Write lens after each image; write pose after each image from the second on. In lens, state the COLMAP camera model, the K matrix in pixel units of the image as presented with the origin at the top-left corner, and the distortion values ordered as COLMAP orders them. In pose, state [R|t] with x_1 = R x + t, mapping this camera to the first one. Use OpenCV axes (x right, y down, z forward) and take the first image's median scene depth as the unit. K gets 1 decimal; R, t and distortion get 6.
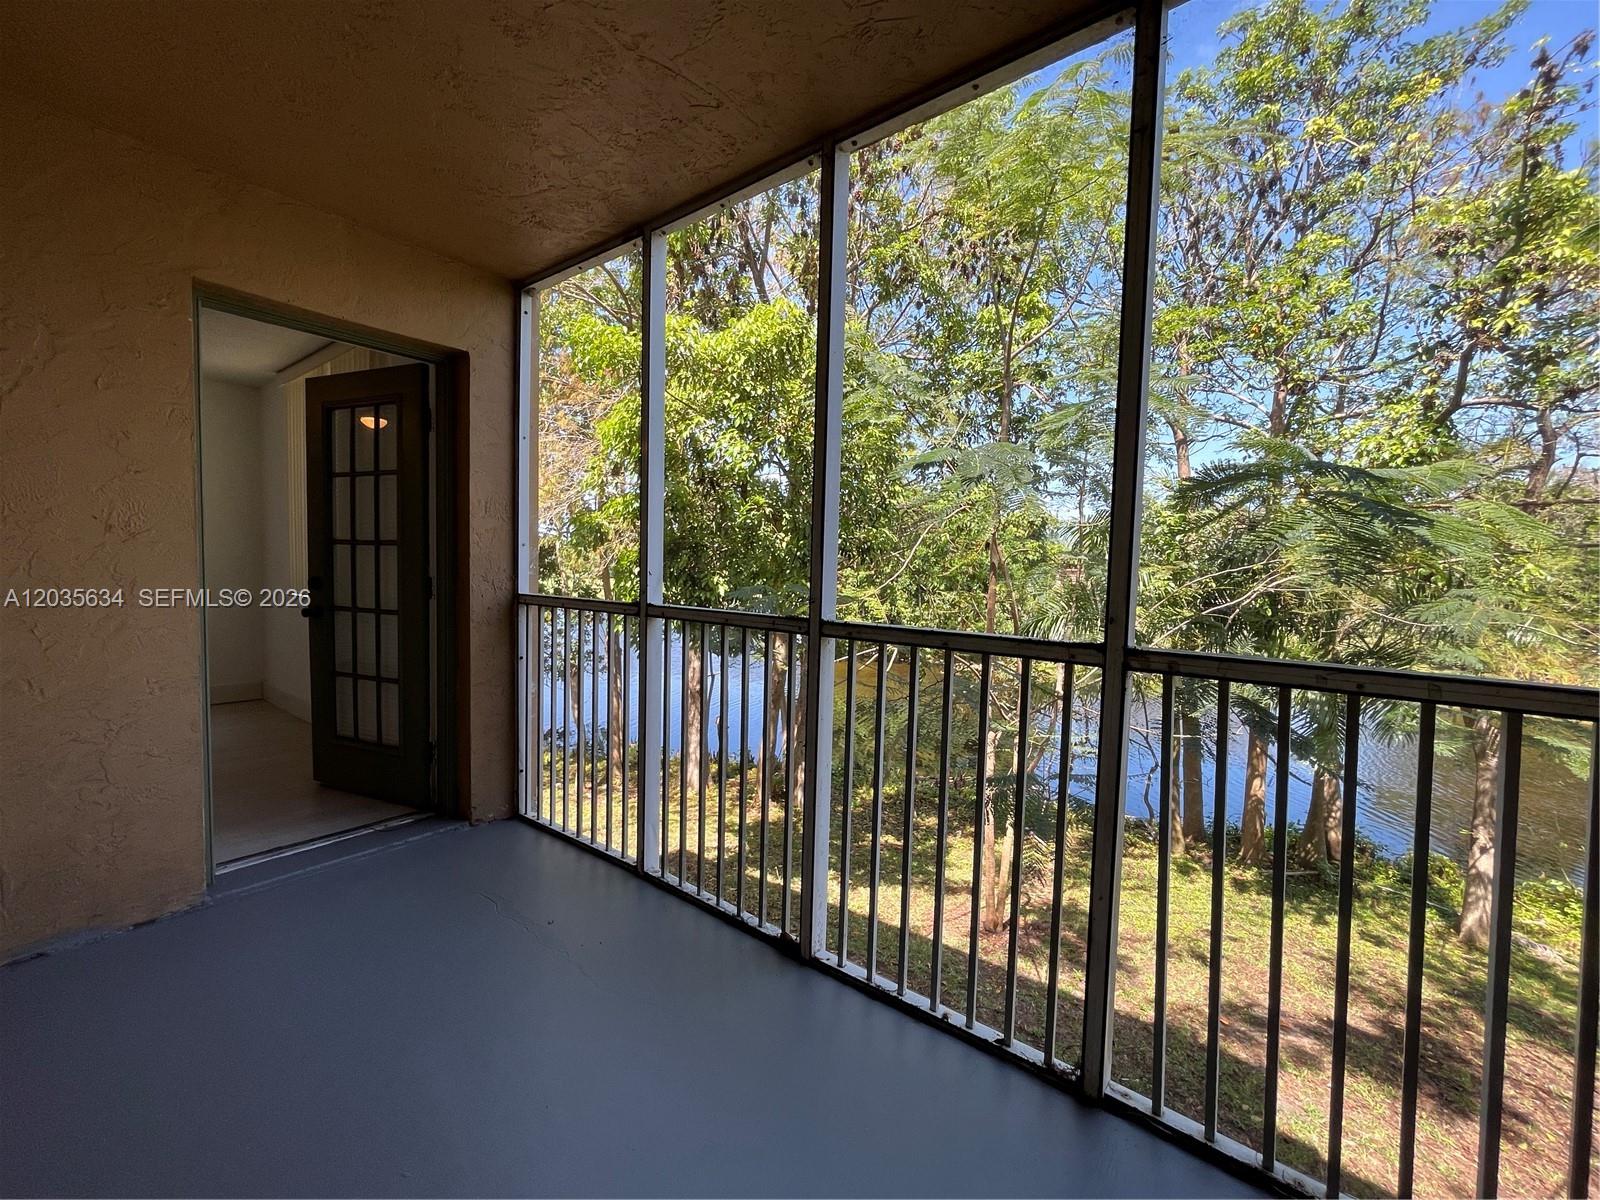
lens RADIAL K [[646.1, 0, 800.0], [0, 646.1, 600.0], [0, 0, 1]] dist [-0.003553, -0.000191]
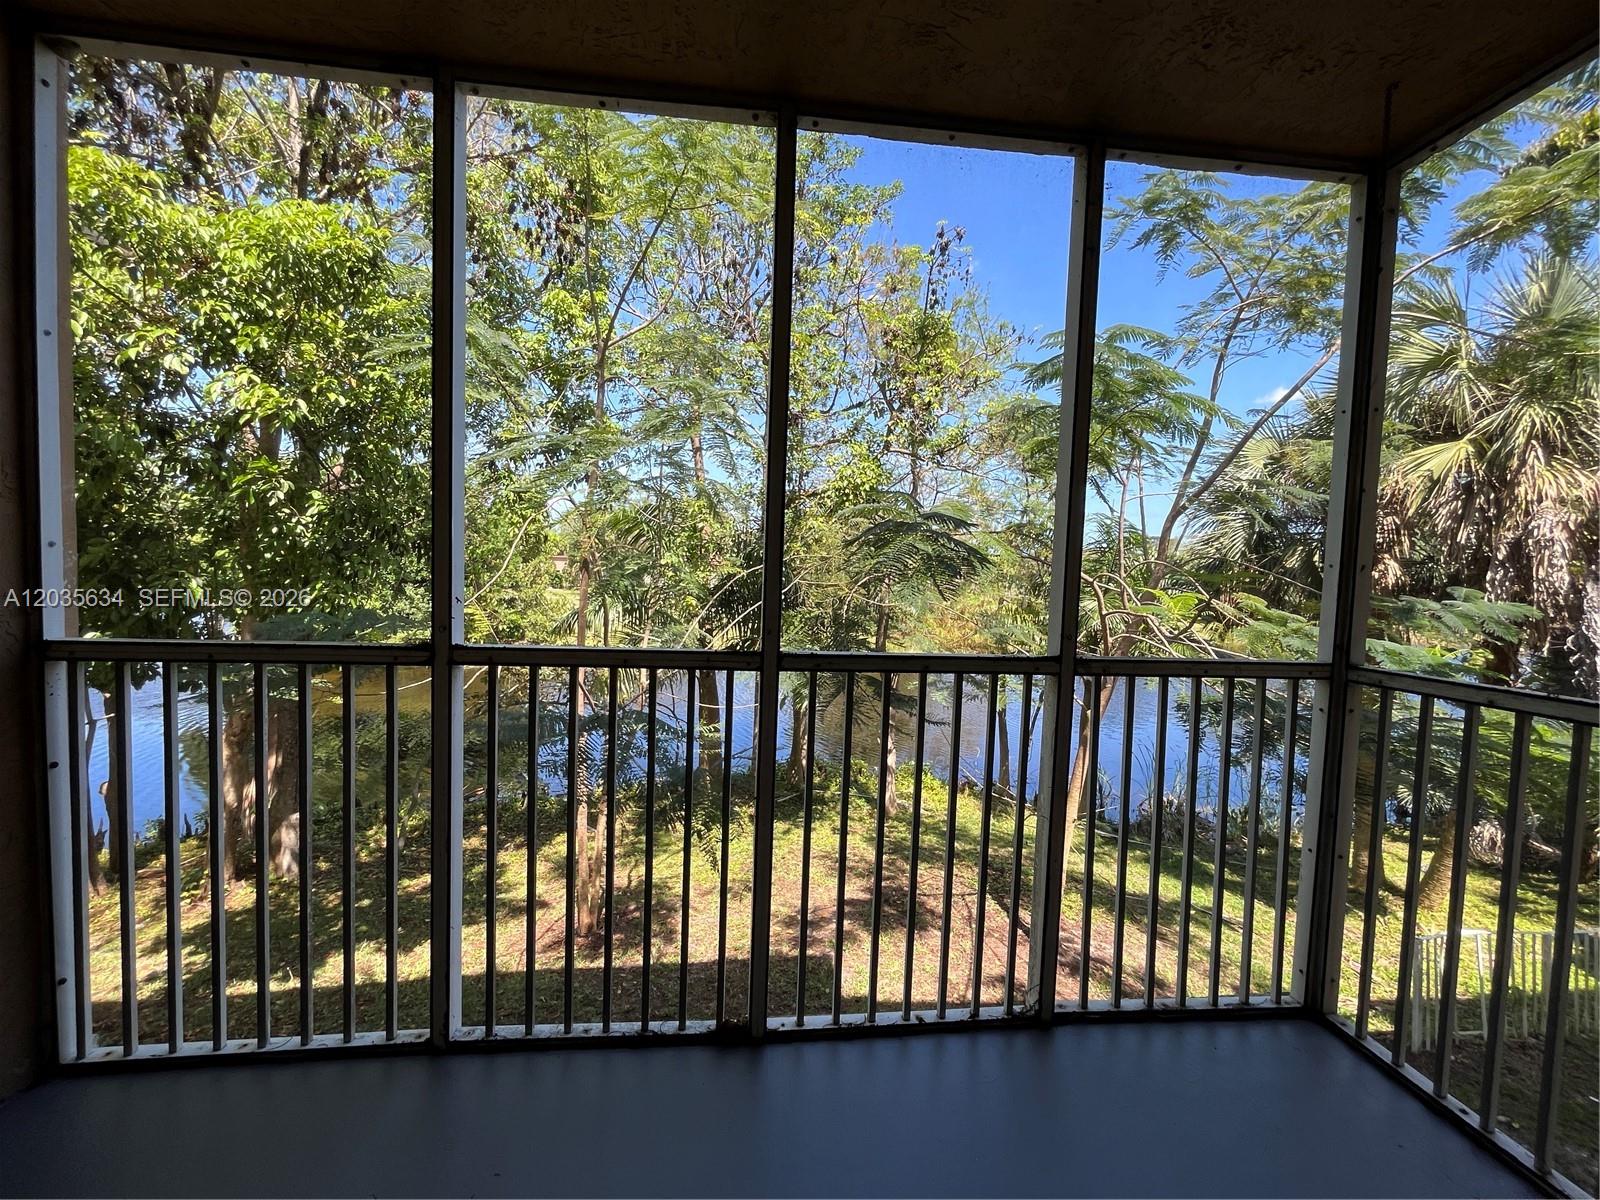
lens RADIAL K [[650.0, 0, 779.8], [0, 650.0, 593.3], [0, 0, 1]] dist [-0.000156, 0.000020]
pose [[0.721173, -0.033270, 0.691956, -0.133619], [0.024466, 0.999446, 0.022555, -0.013938], [-0.692323, 0.000663, 0.721588, 0.080643]]
